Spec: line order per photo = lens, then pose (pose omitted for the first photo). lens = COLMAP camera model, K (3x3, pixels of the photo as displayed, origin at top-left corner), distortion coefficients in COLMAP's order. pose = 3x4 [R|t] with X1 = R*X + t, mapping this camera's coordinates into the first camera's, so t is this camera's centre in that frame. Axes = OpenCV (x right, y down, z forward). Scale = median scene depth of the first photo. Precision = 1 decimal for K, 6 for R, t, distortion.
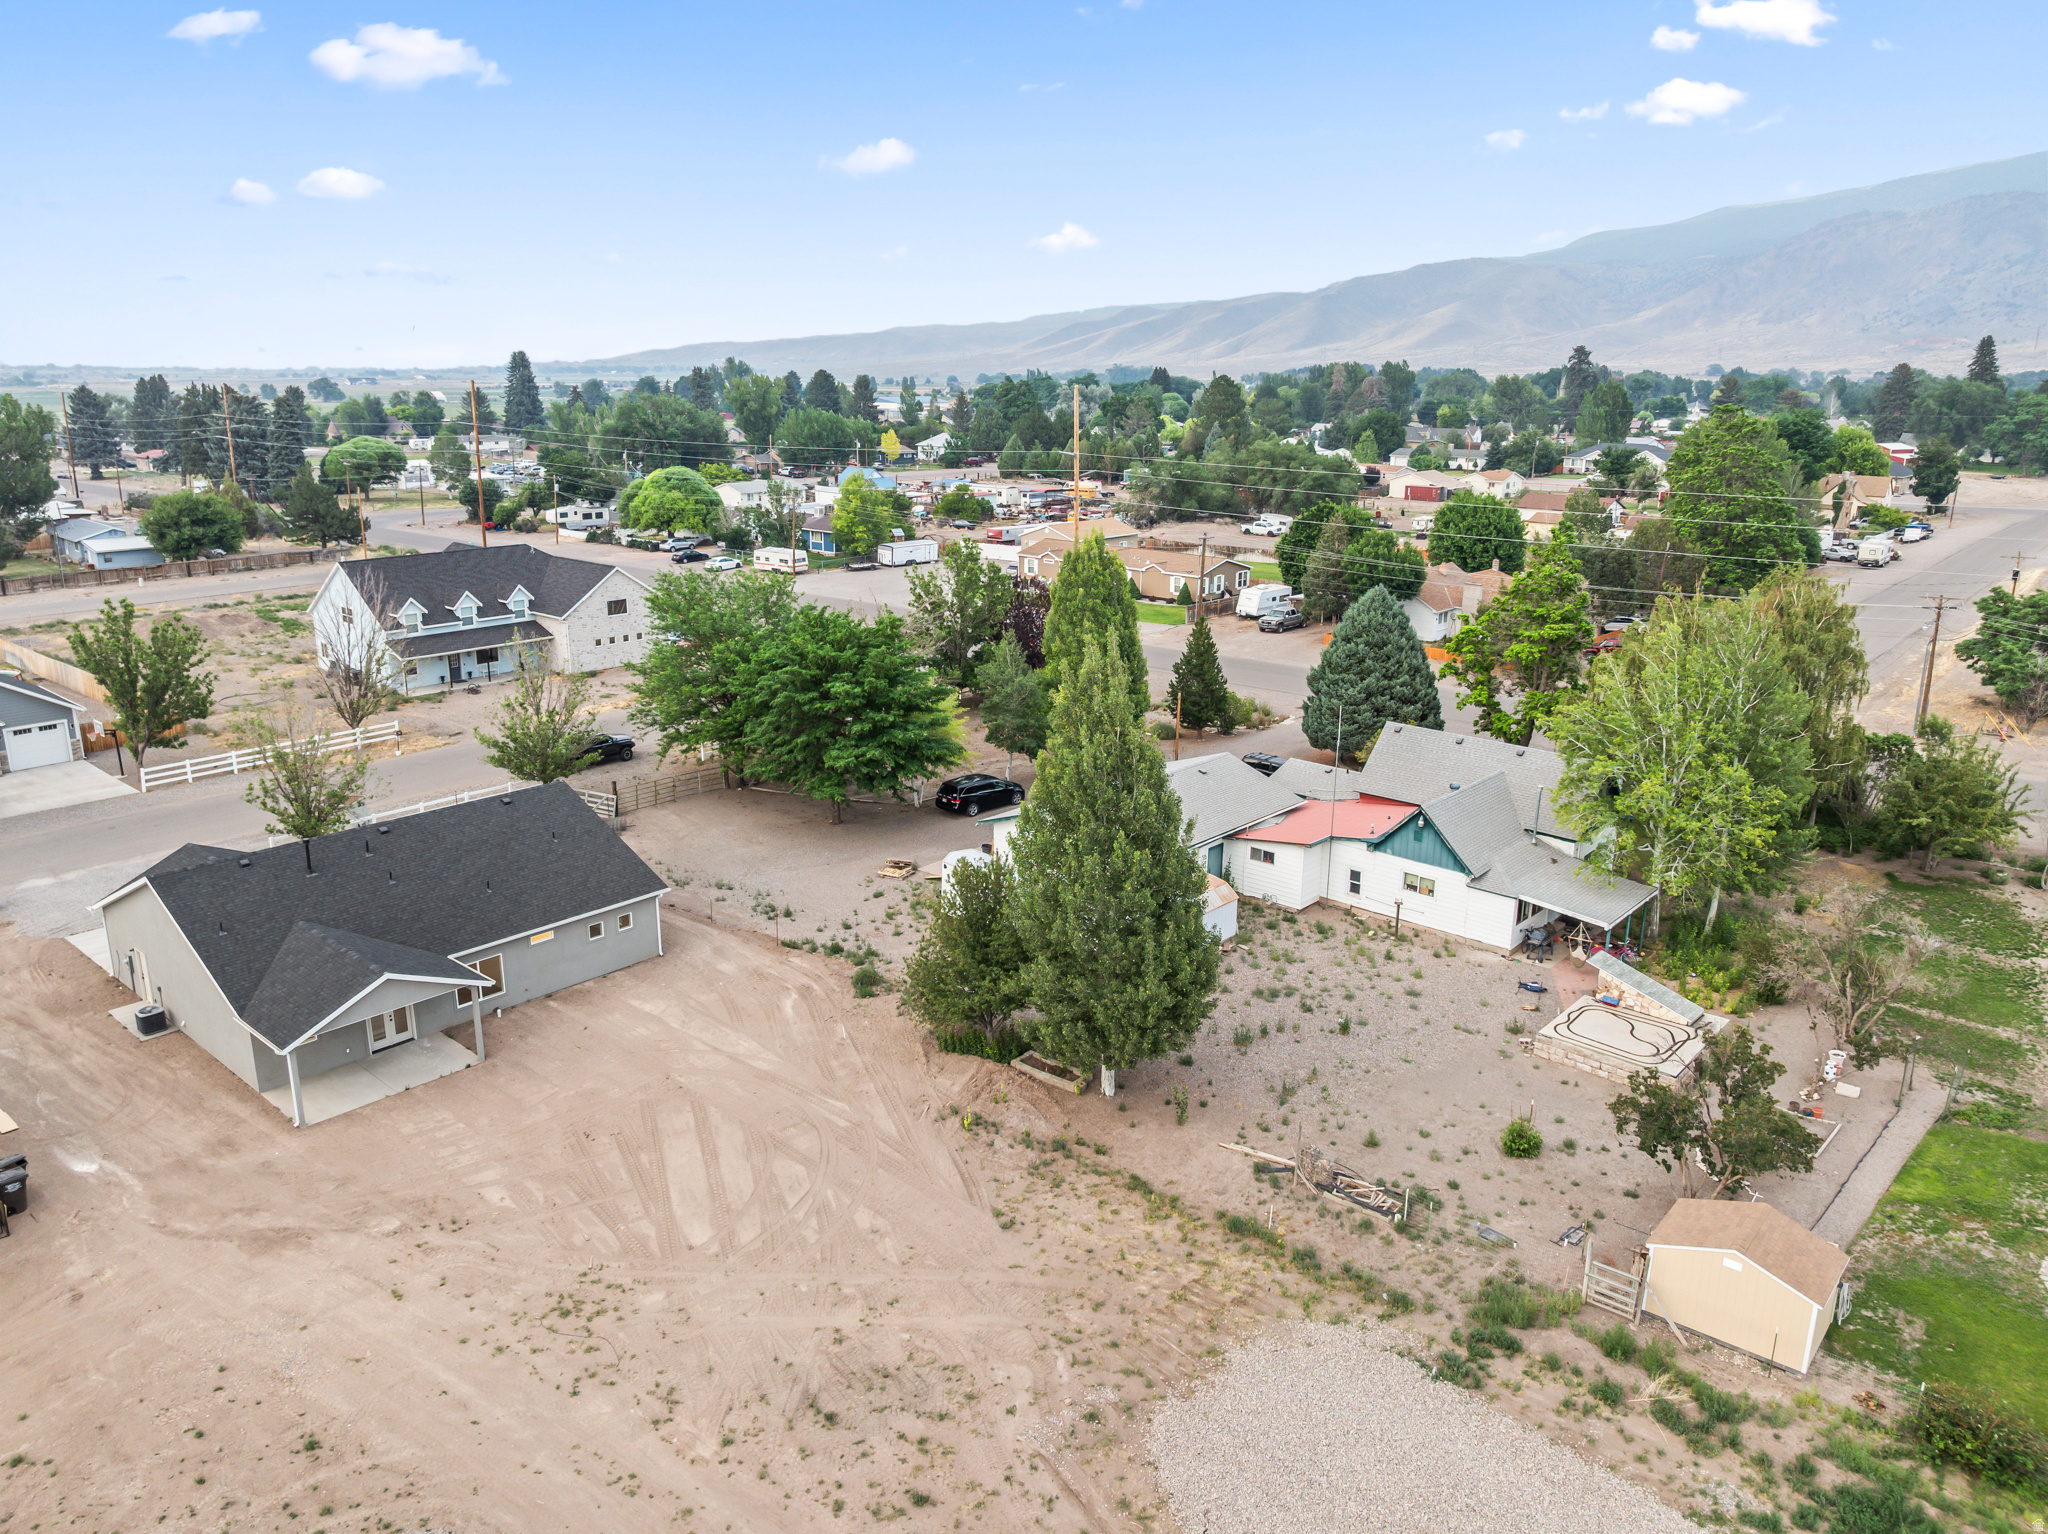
lens RADIAL K [[1439.9, 0, 1033.7], [0, 1439.9, 759.9], [0, 0, 1]] dist [-0.038380, 0.003768]
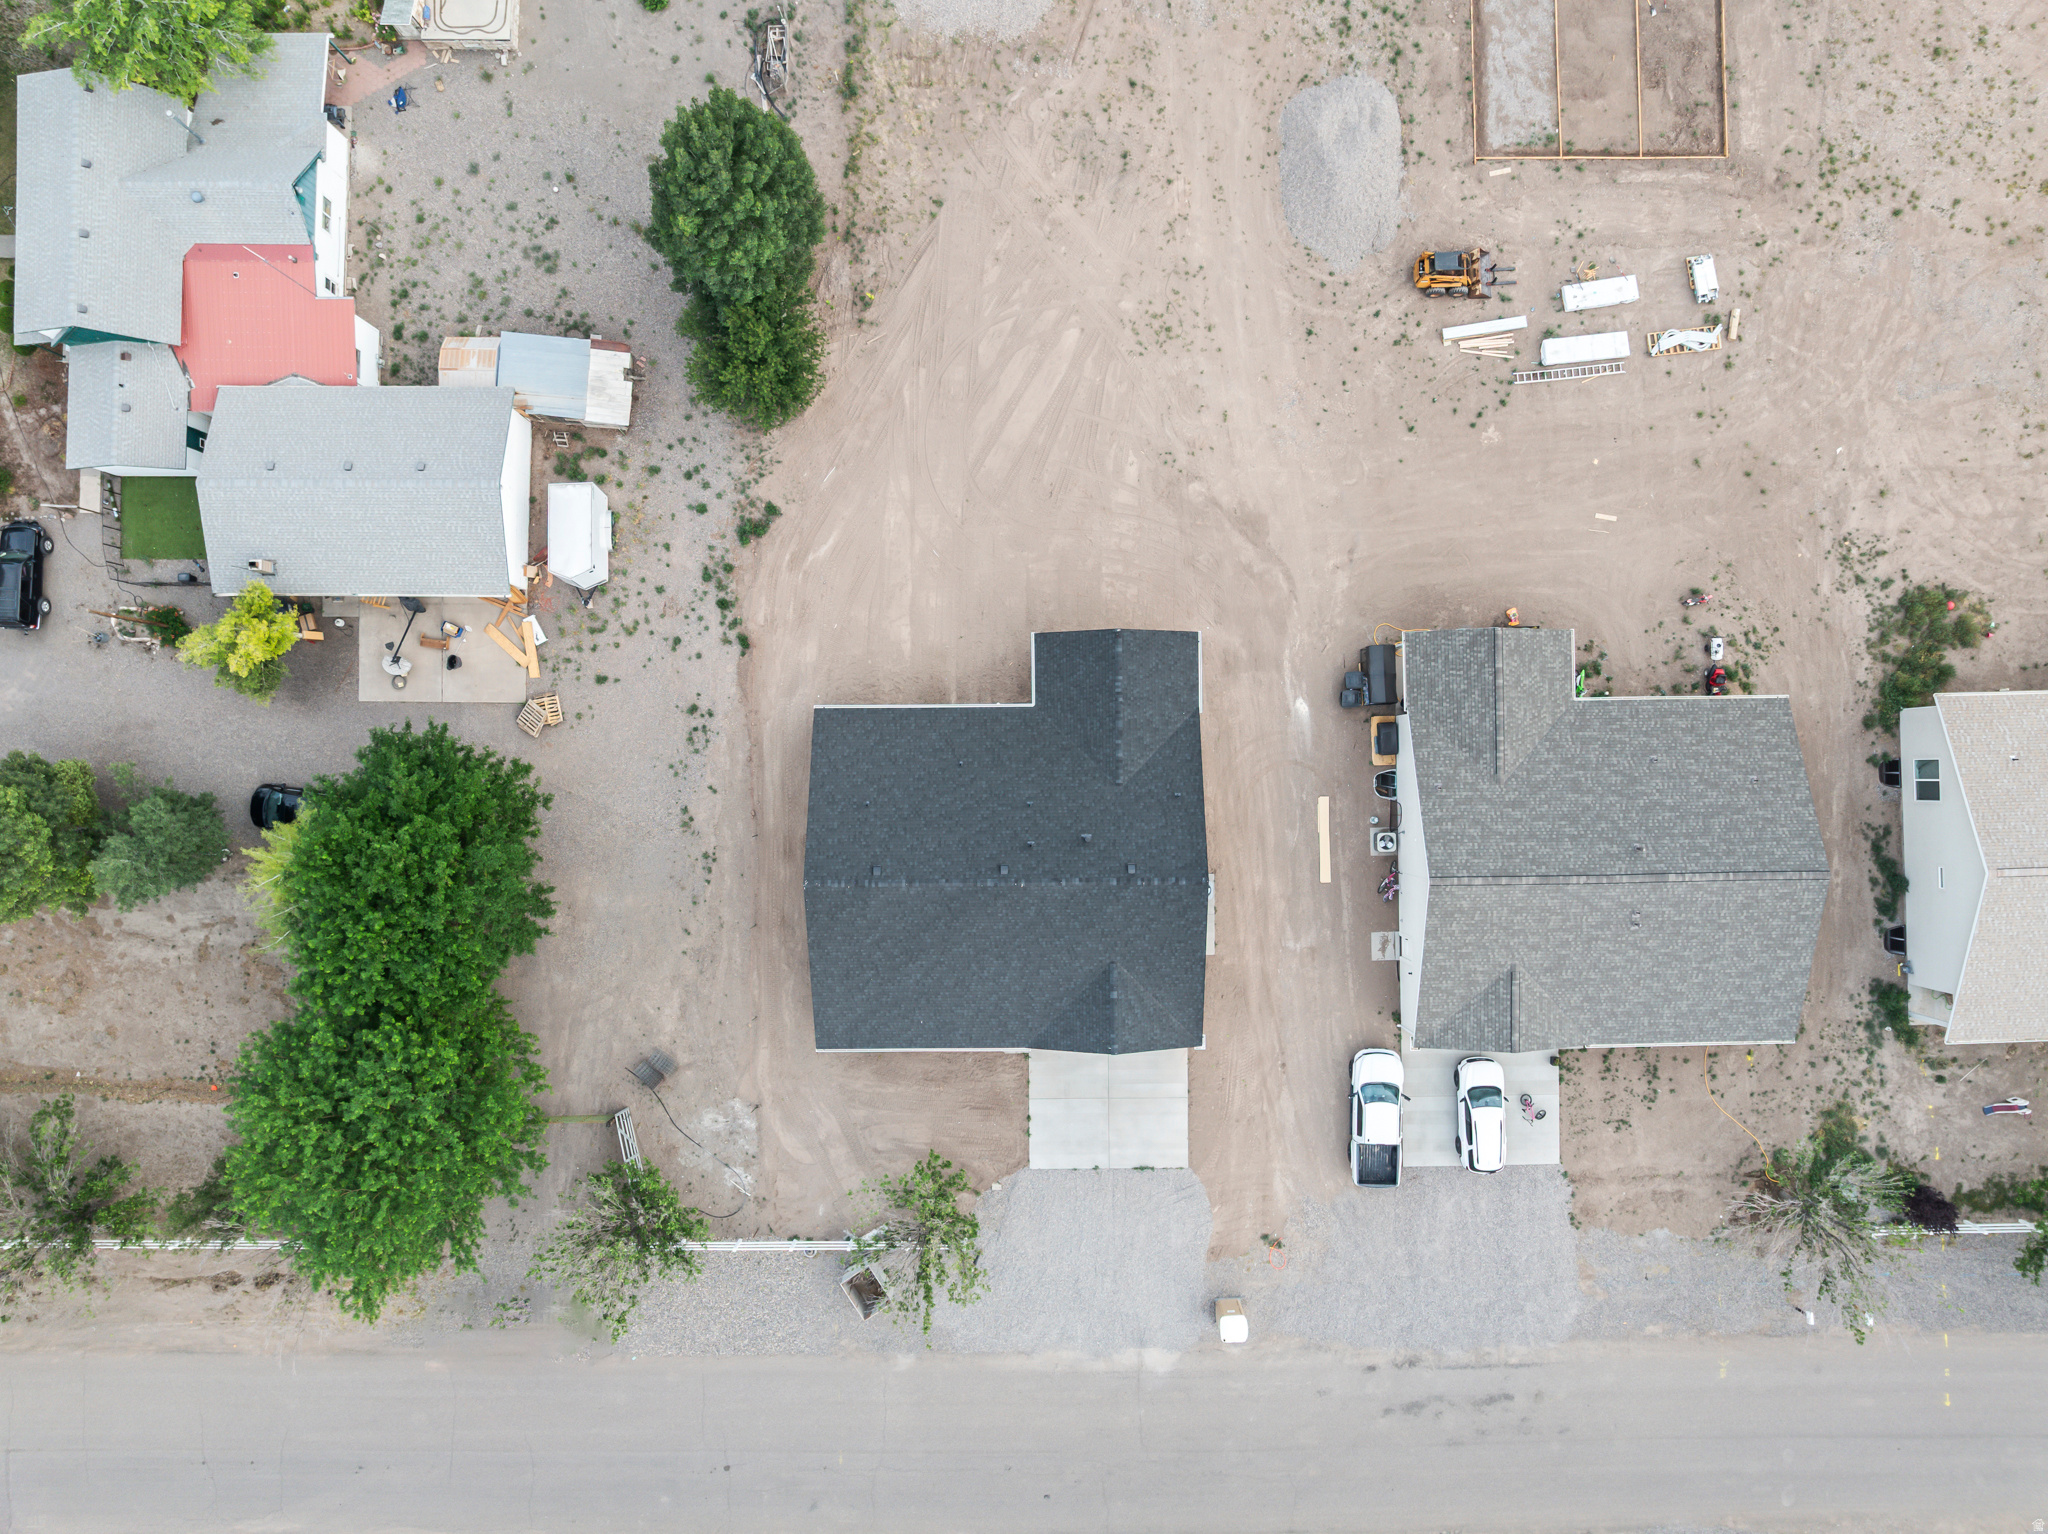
lens RADIAL K [[1439.9, 0, 1038.2], [0, 1439.9, 761.8], [0, 0, 1]] dist [-0.038380, 0.003768]
pose [[-0.658622, -0.752471, 0.001934, -0.418823], [0.196991, -0.169941, 0.965564, -0.970238], [-0.726231, 0.636323, 0.260157, 0.661813]]
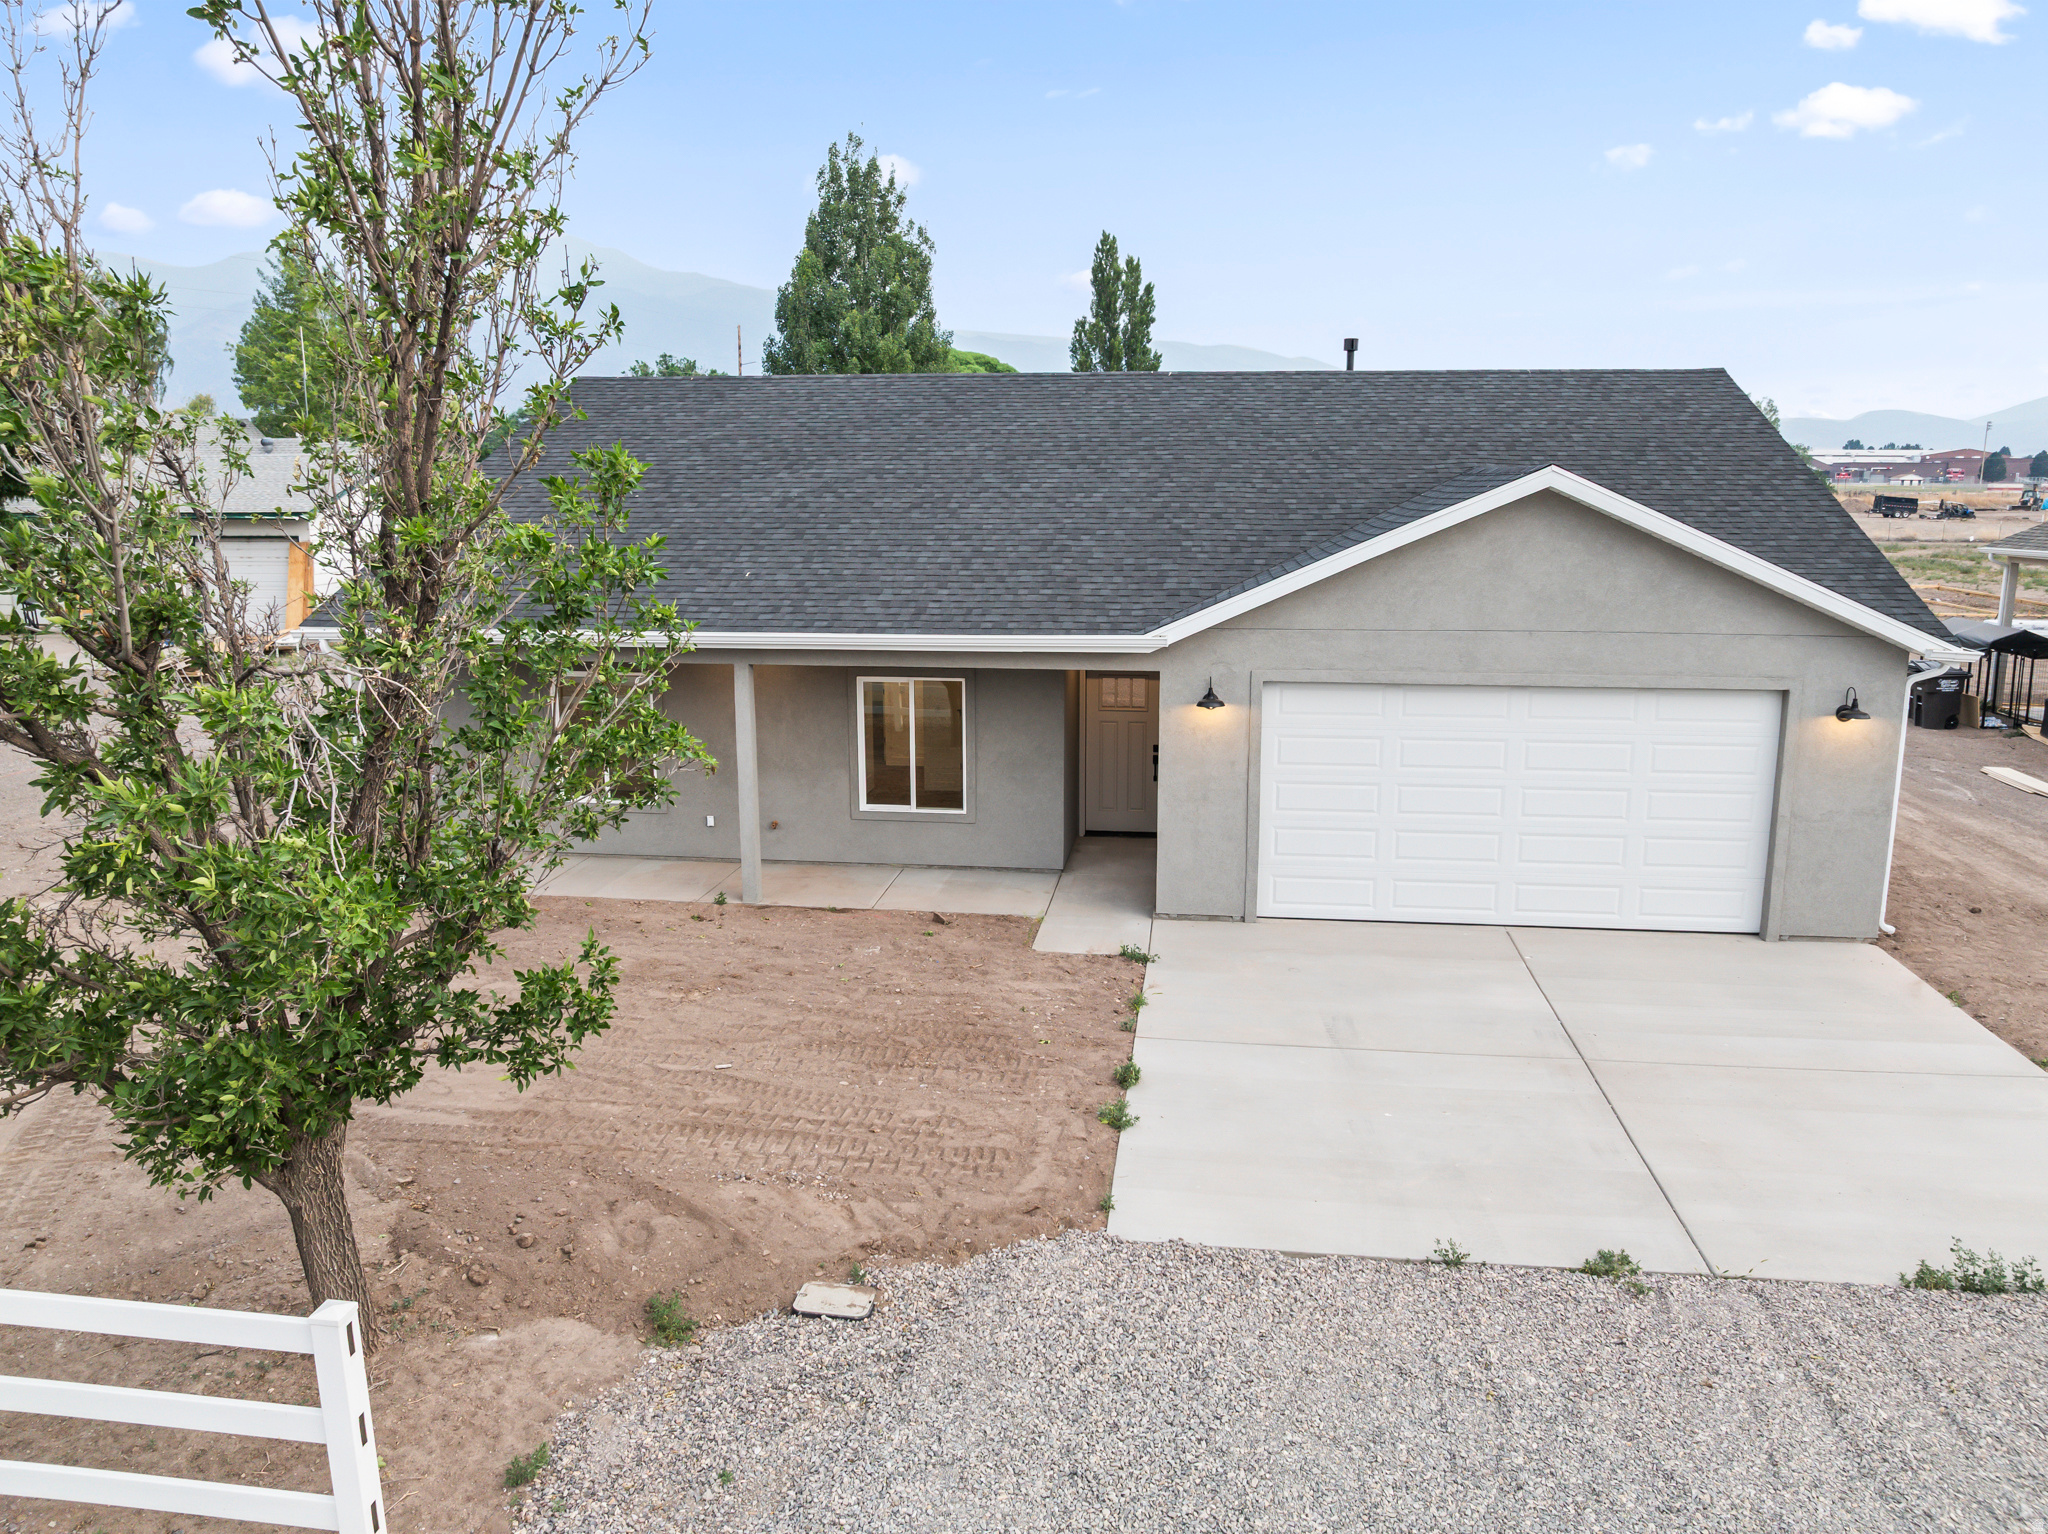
lens RADIAL K [[1439.9, 0, 1027.9], [0, 1439.9, 767.3], [0, 0, 1]] dist [-0.038380, 0.003768]
pose [[-0.549677, -0.172905, 0.817288, -0.780975], [0.216391, 0.915483, 0.339215, 0.007368], [-0.806865, 0.363312, -0.465805, 1.249503]]
